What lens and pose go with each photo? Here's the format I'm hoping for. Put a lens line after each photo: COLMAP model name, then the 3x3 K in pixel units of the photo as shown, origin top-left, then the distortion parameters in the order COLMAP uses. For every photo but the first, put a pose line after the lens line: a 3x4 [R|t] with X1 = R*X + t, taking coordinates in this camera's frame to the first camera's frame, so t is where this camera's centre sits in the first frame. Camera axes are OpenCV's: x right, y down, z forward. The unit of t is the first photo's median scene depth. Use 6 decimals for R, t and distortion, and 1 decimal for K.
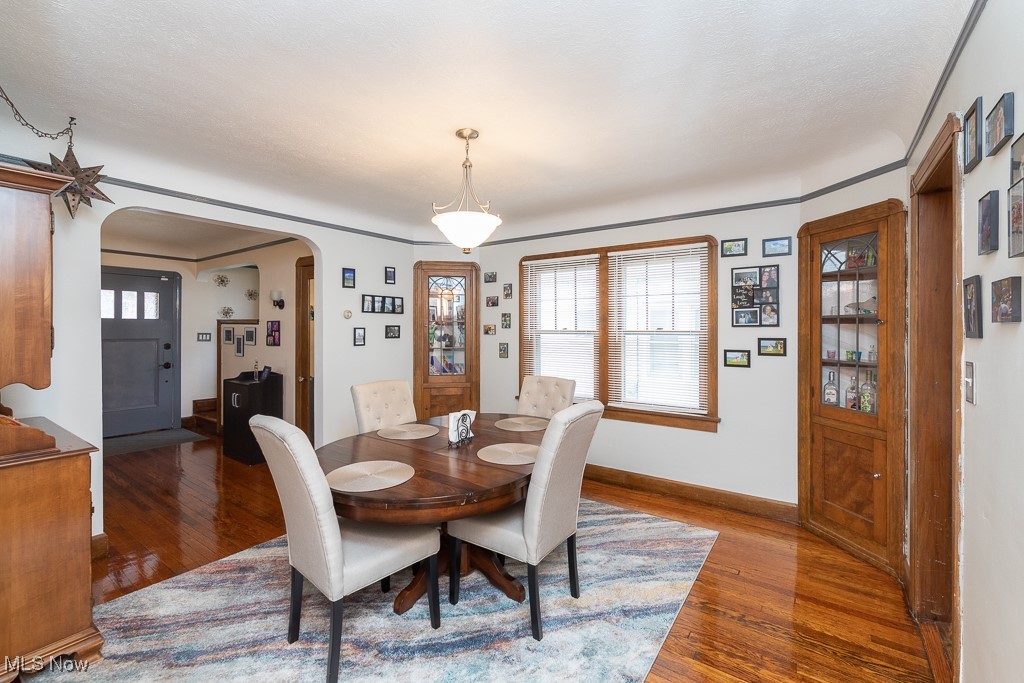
lens RADIAL K [[439.9, 0, 511.5], [0, 439.9, 332.2], [0, 0, 1]] dist [0.000885, 0.000109]
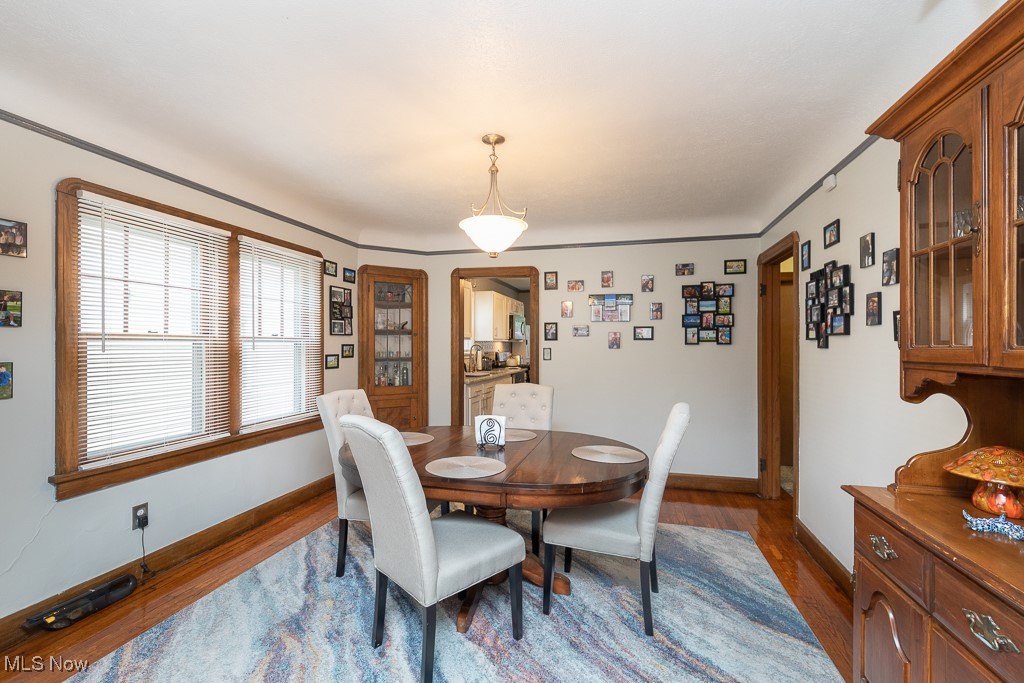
lens RADIAL K [[439.9, 0, 511.9], [0, 439.9, 343.1], [0, 0, 1]] dist [0.000885, 0.000109]
pose [[-0.356701, -0.003976, 0.934210, -0.797603], [-0.002422, 0.999992, 0.003332, 0.004701], [-0.934215, -0.001074, -0.356708, 0.993566]]
